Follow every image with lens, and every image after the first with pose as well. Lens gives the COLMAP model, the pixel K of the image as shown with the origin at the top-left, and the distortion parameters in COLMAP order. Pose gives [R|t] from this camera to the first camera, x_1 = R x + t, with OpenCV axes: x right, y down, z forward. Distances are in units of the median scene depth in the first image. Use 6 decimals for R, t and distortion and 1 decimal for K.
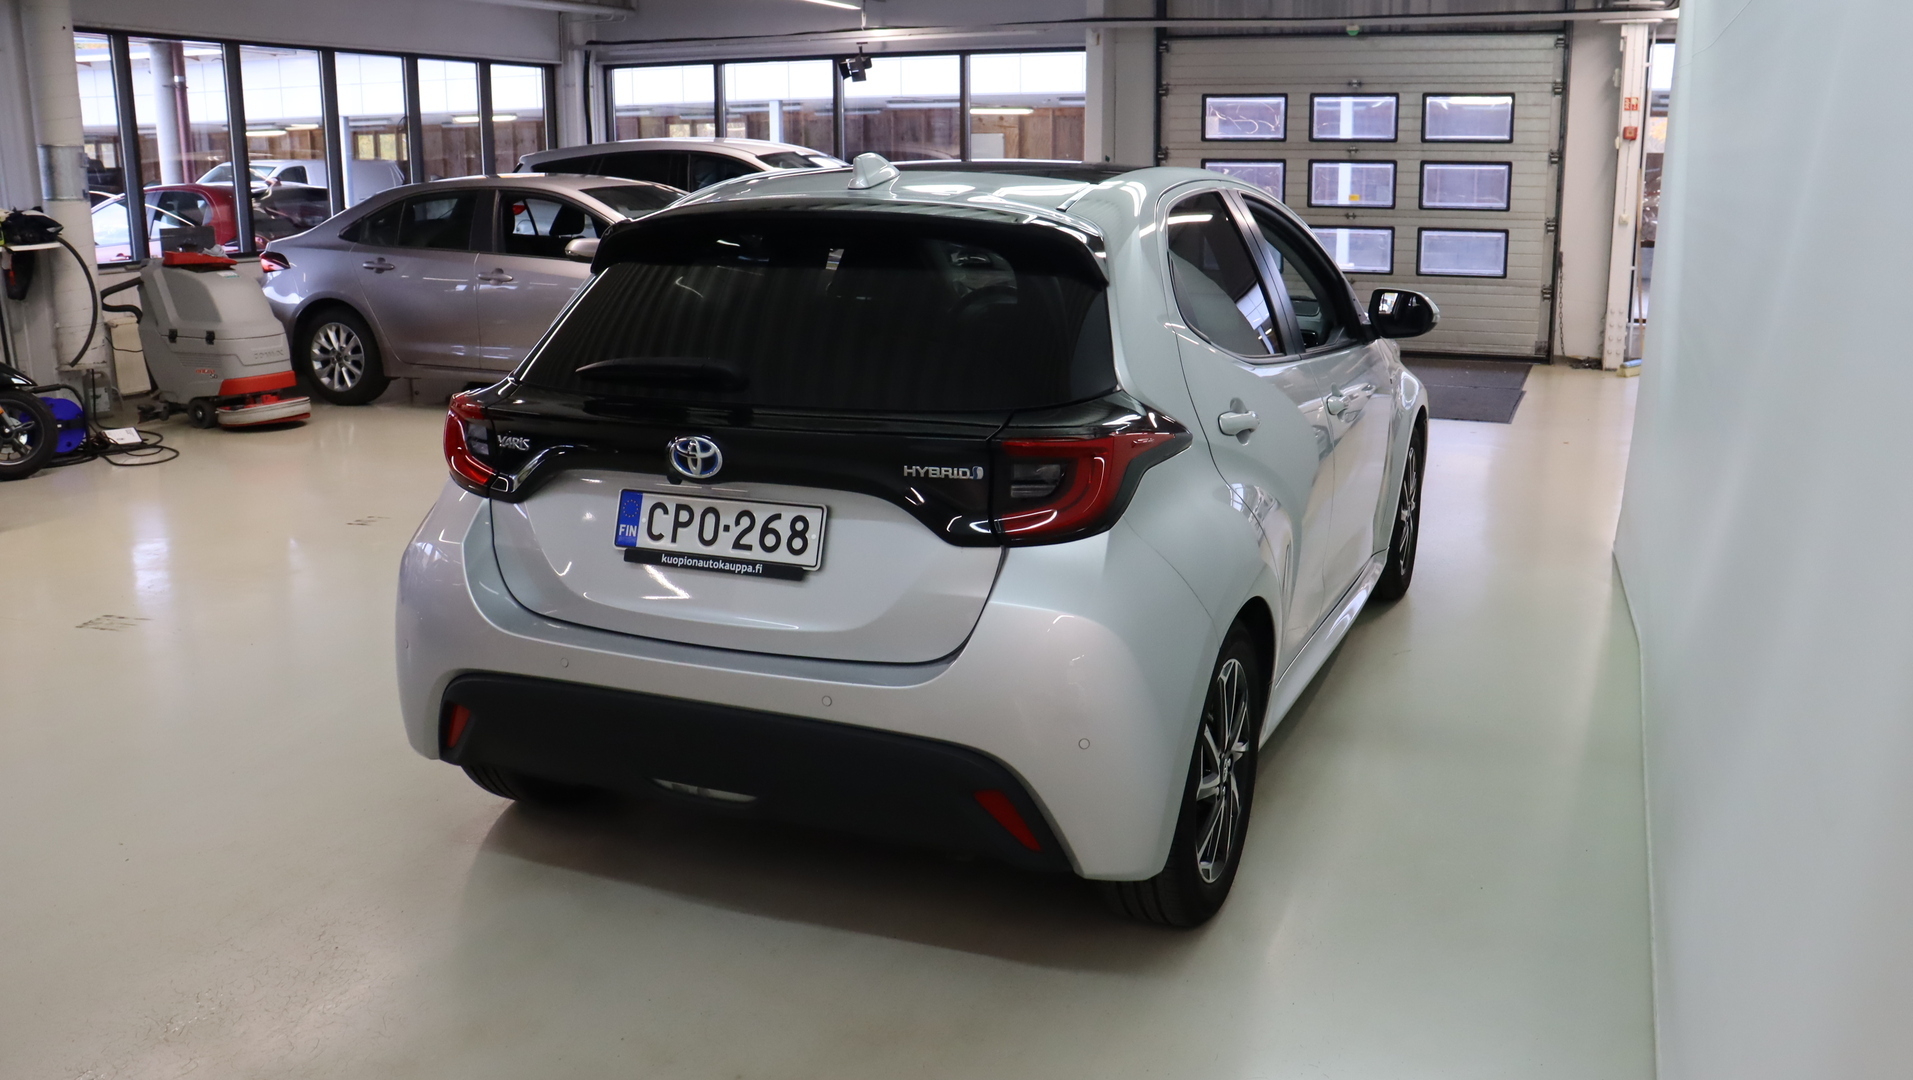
lens RADIAL K [[1566.4, 0, 983.5], [0, 1566.4, 514.6], [0, 0, 1]] dist [-0.185672, 0.162502]
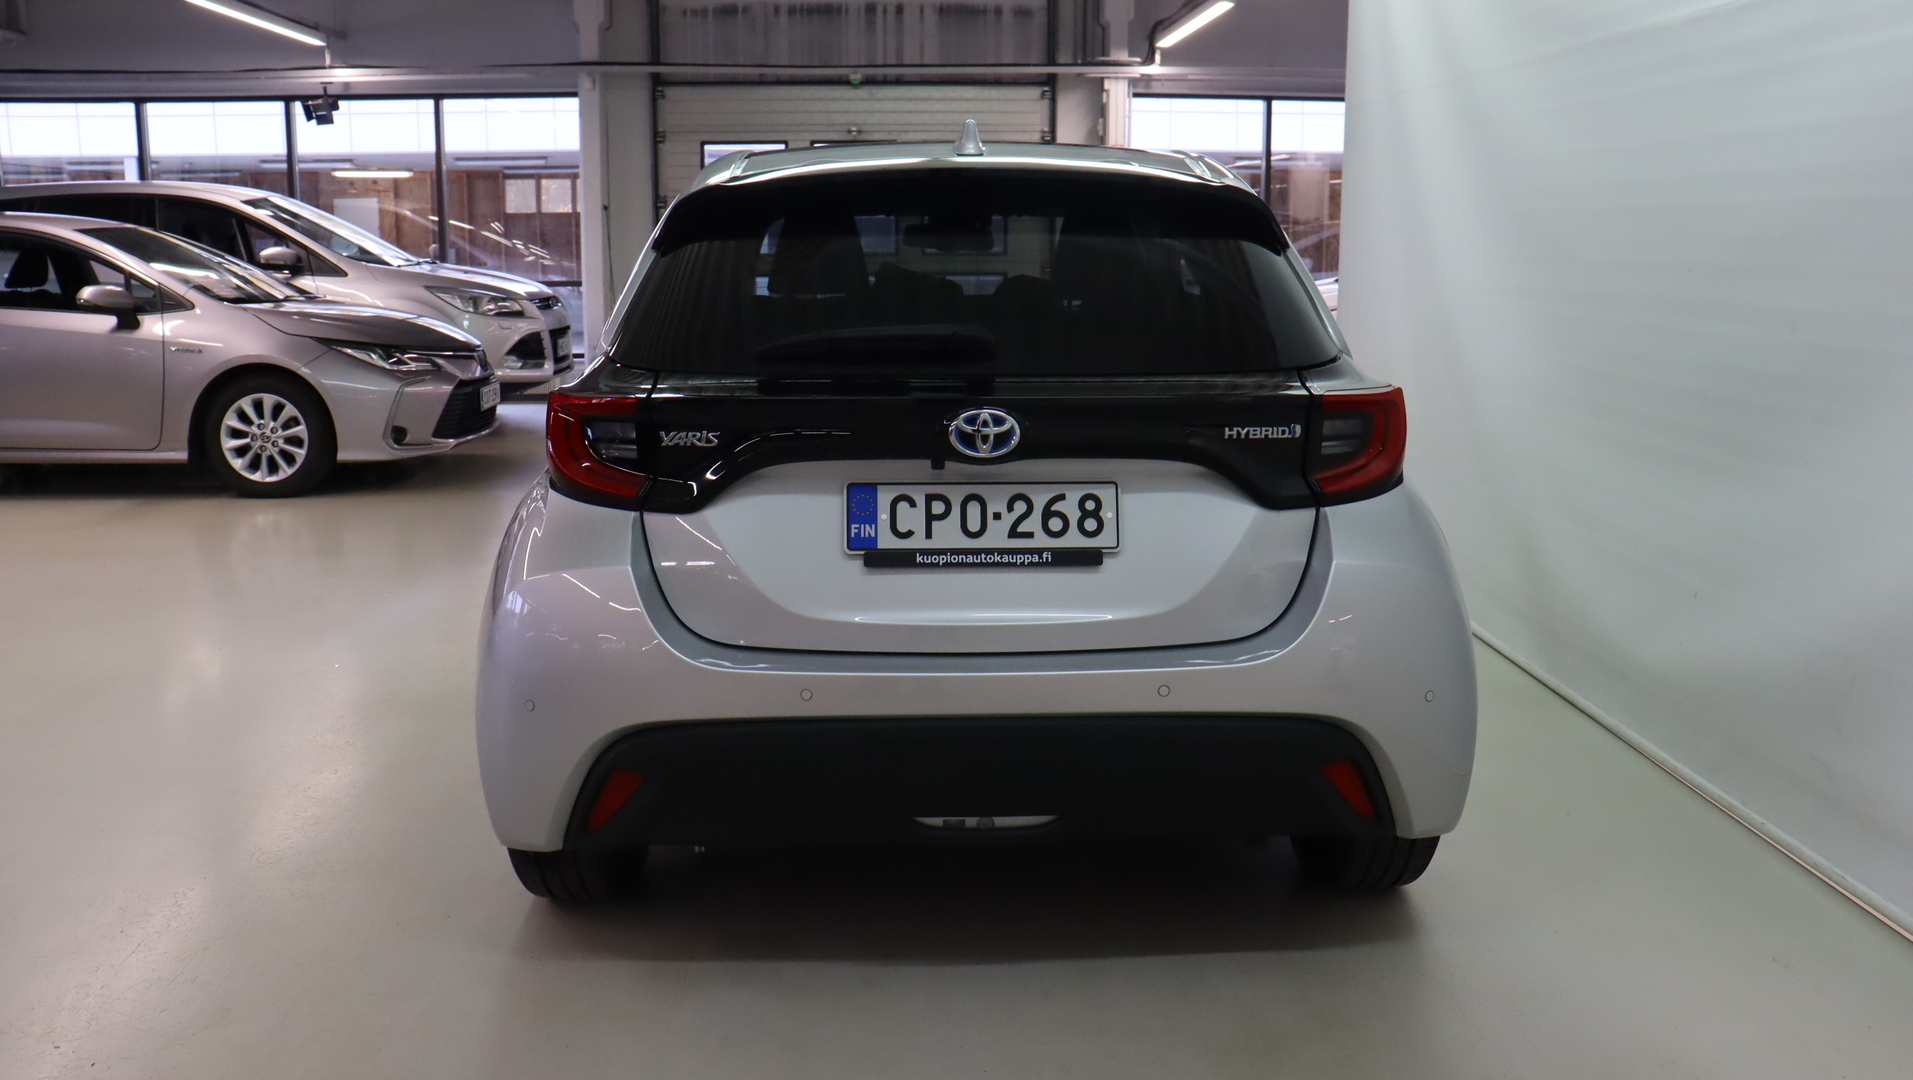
lens RADIAL K [[1566.4, 0, 983.5], [0, 1566.4, 514.6], [0, 0, 1]] dist [-0.185672, 0.162502]
pose [[0.904834, -0.068347, 0.420242, -0.530531], [0.087830, 0.995765, -0.027162, 0.030522], [-0.416606, 0.061487, 0.907005, 0.197505]]
